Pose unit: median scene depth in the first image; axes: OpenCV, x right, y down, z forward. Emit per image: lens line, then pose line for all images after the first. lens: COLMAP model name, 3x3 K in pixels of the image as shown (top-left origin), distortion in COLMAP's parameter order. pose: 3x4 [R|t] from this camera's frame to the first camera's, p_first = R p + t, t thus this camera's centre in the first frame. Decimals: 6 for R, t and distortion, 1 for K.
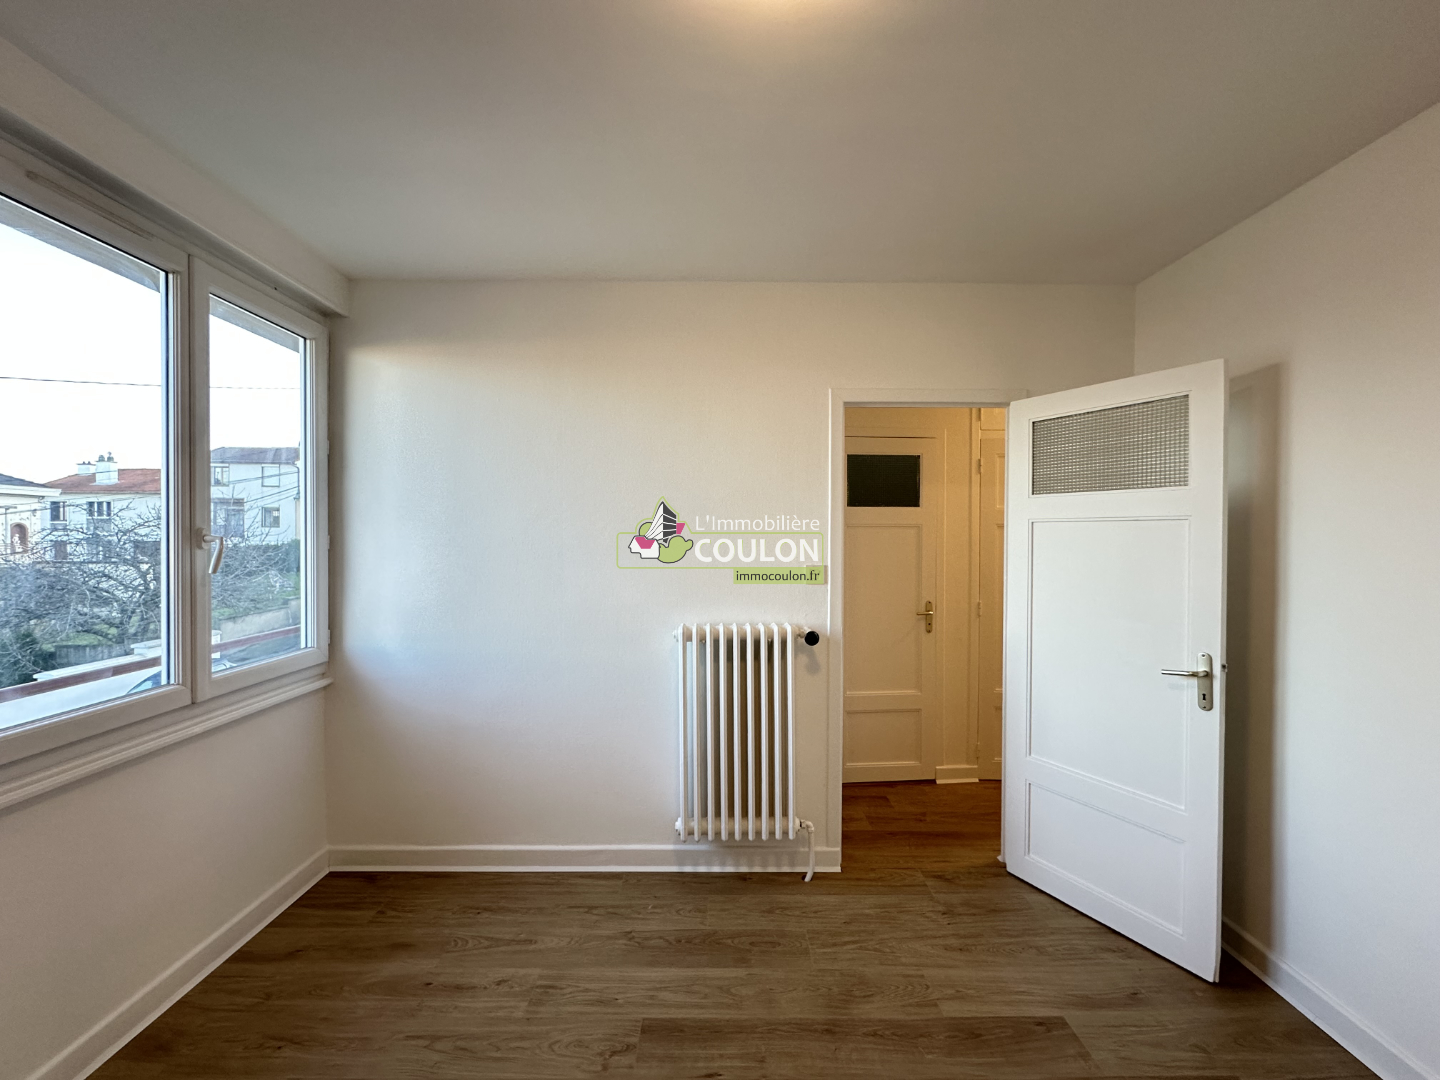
lens RADIAL K [[573.0, 0, 718.4], [0, 573.0, 538.4], [0, 0, 1]] dist [-0.003846, 0.000657]
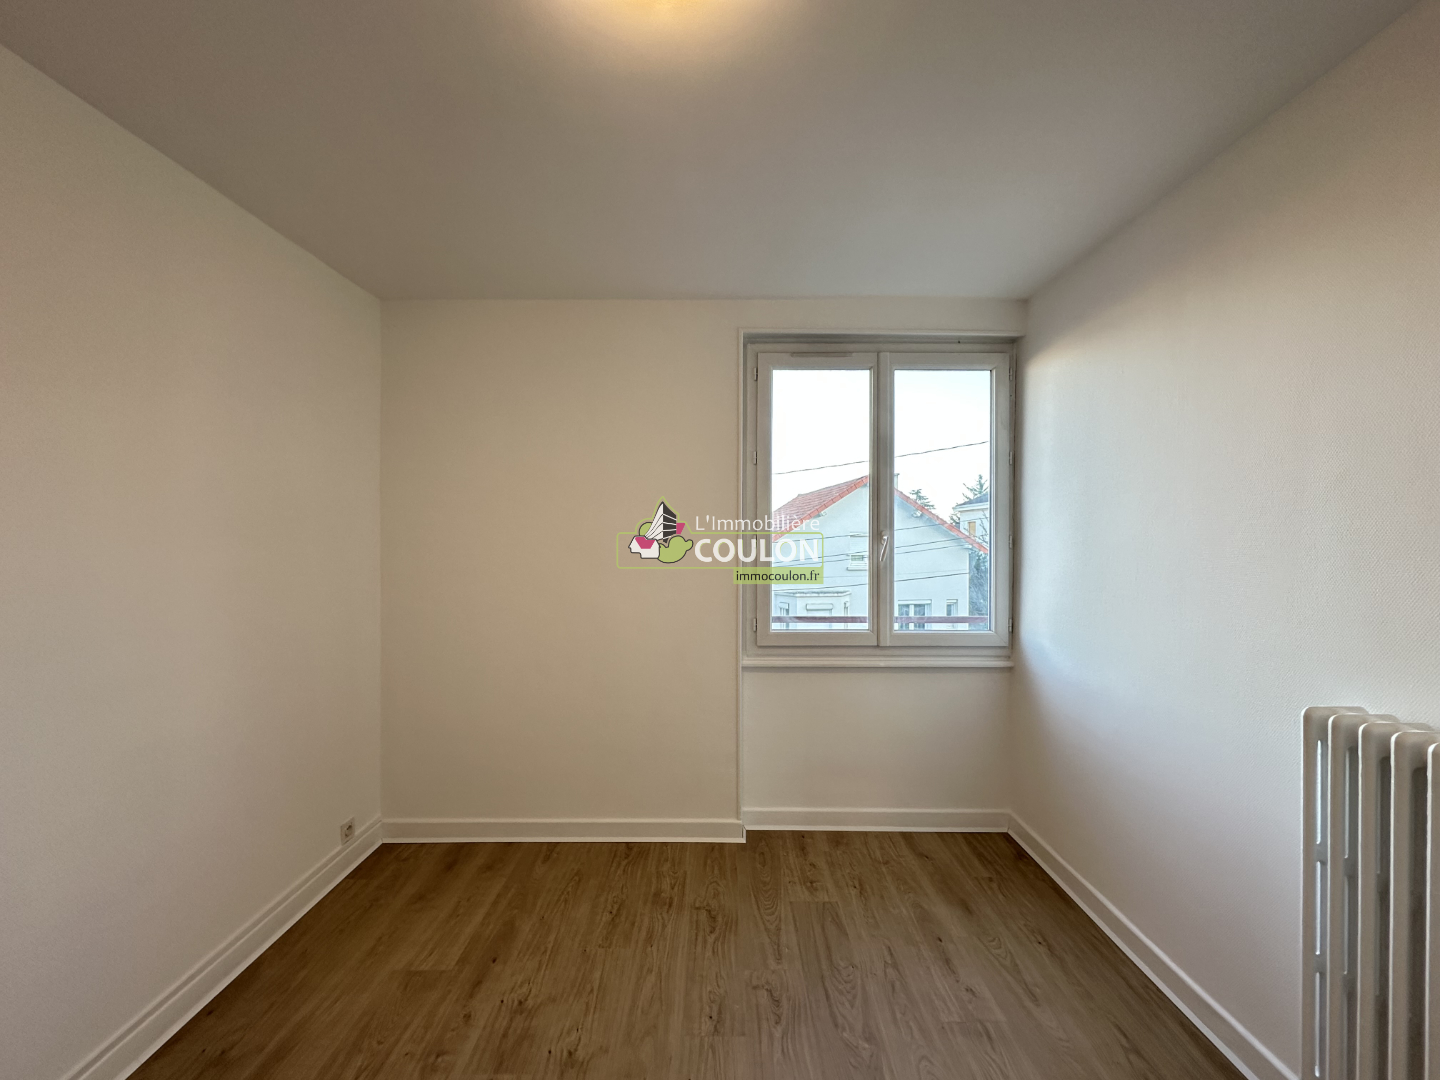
lens RADIAL K [[573.0, 0, 715.8], [0, 573.0, 537.9], [0, 0, 1]] dist [-0.003846, 0.000657]
pose [[-0.009343, 0.004868, -0.999945, 0.586036], [-0.004787, 0.999976, 0.004913, -0.003599], [0.999945, 0.004833, -0.009319, 0.554783]]
